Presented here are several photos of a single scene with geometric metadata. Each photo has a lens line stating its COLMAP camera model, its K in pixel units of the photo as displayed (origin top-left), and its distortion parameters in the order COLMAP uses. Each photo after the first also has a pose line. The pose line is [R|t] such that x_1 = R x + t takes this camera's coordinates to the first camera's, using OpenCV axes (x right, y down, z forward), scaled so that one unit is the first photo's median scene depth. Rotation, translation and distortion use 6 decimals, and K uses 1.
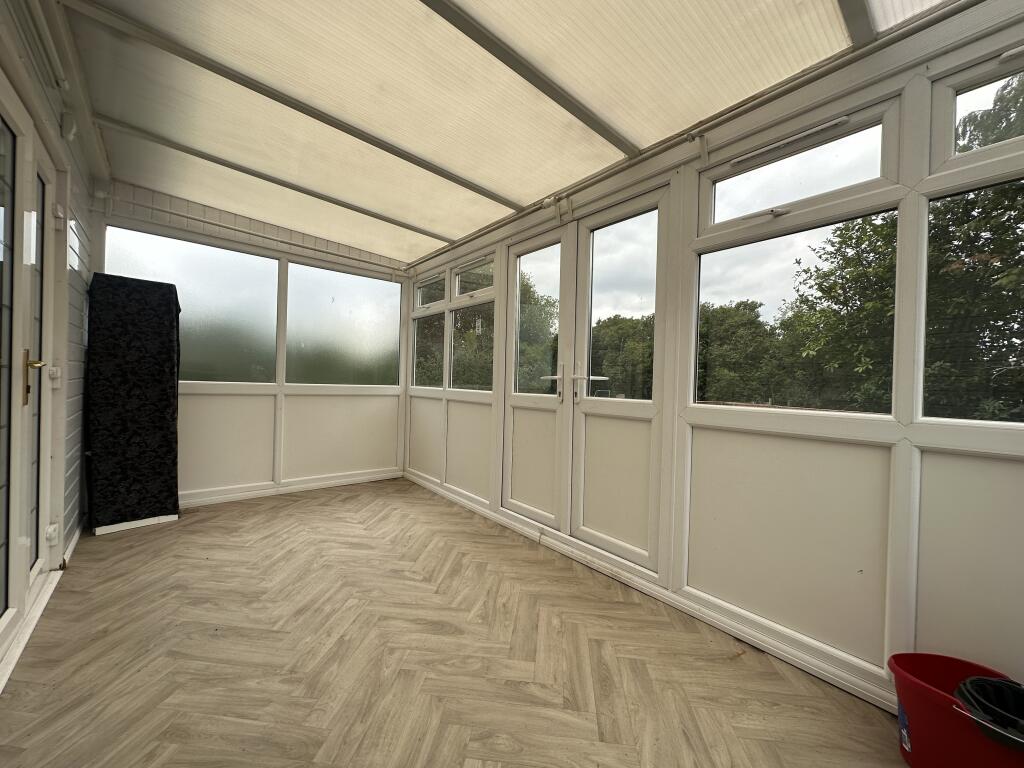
lens RADIAL K [[405.1, 0, 512.0], [0, 405.1, 384.0], [0, 0, 1]] dist [0.000401, 0.000065]
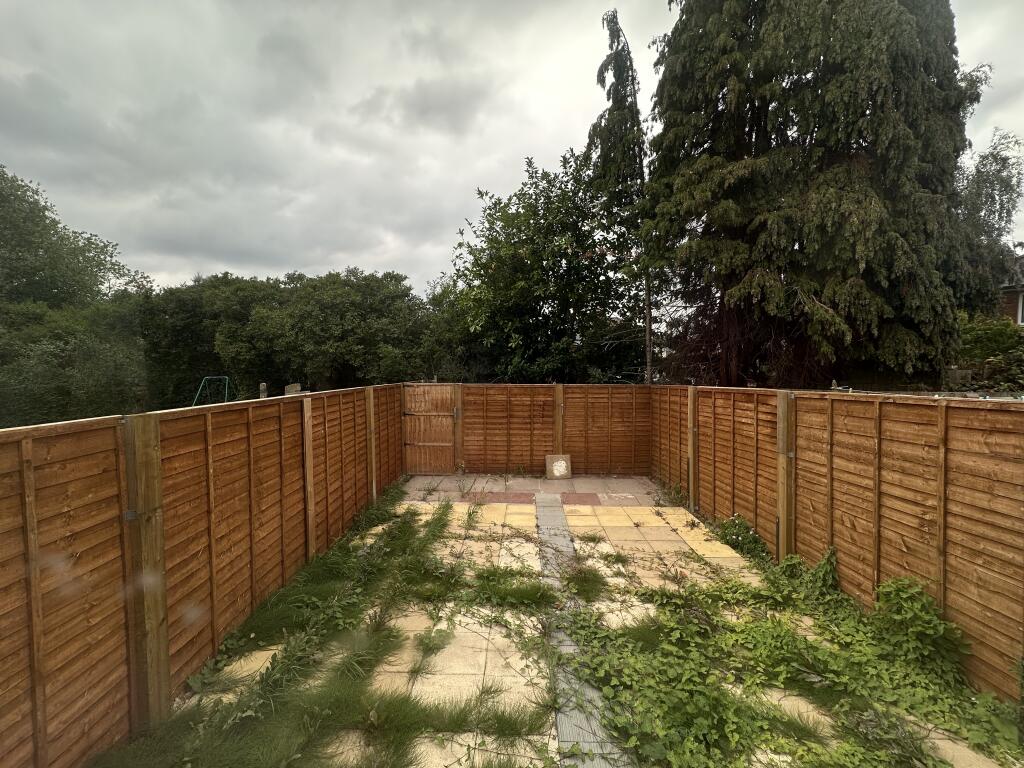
lens RADIAL K [[405.1, 0, 512.0], [0, 405.1, 384.0], [0, 0, 1]] dist [0.000401, 0.000065]
pose [[0.637276, -0.075009, 0.766977, 0.015996], [0.034238, 0.997025, 0.069059, -0.003920], [-0.769875, -0.017750, 0.637948, 0.207951]]
